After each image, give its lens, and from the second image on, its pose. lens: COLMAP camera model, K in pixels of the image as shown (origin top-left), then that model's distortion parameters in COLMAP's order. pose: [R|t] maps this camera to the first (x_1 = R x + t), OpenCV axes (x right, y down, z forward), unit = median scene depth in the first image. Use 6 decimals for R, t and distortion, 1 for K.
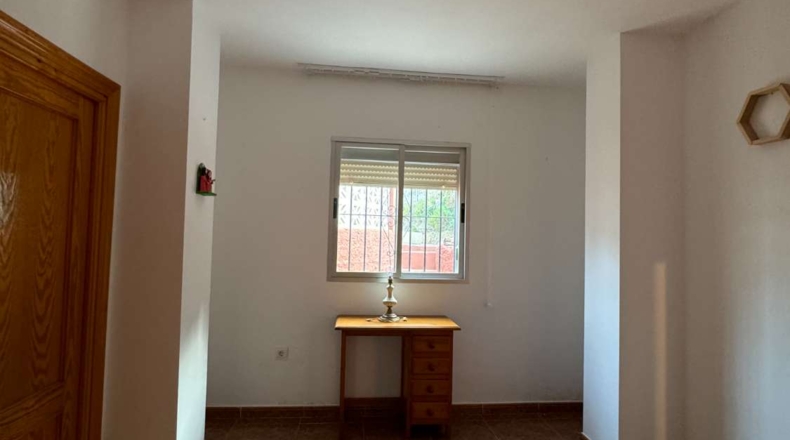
lens RADIAL K [[419.4, 0, 396.5], [0, 419.4, 218.4], [0, 0, 1]] dist [-0.001788, -0.000083]
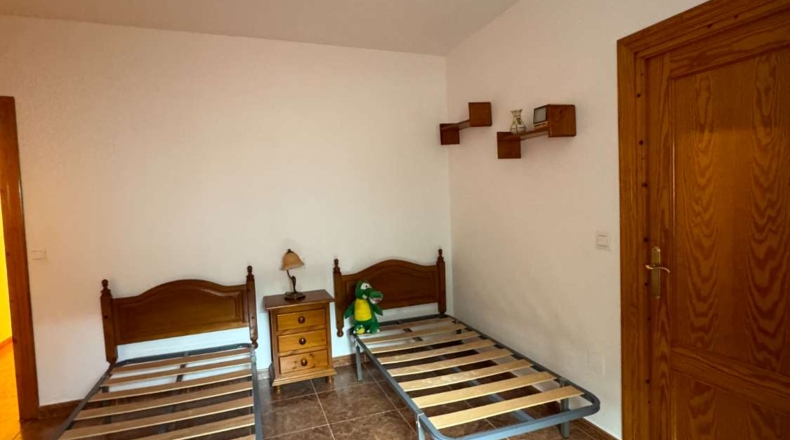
lens RADIAL K [[419.4, 0, 396.5], [0, 419.4, 218.4], [0, 0, 1]] dist [-0.001788, -0.000083]
pose [[-0.970708, 0.027858, -0.238643, 0.124457], [0.027638, 0.999609, 0.004272, 0.059105], [0.238669, -0.002449, -0.971098, 1.679176]]
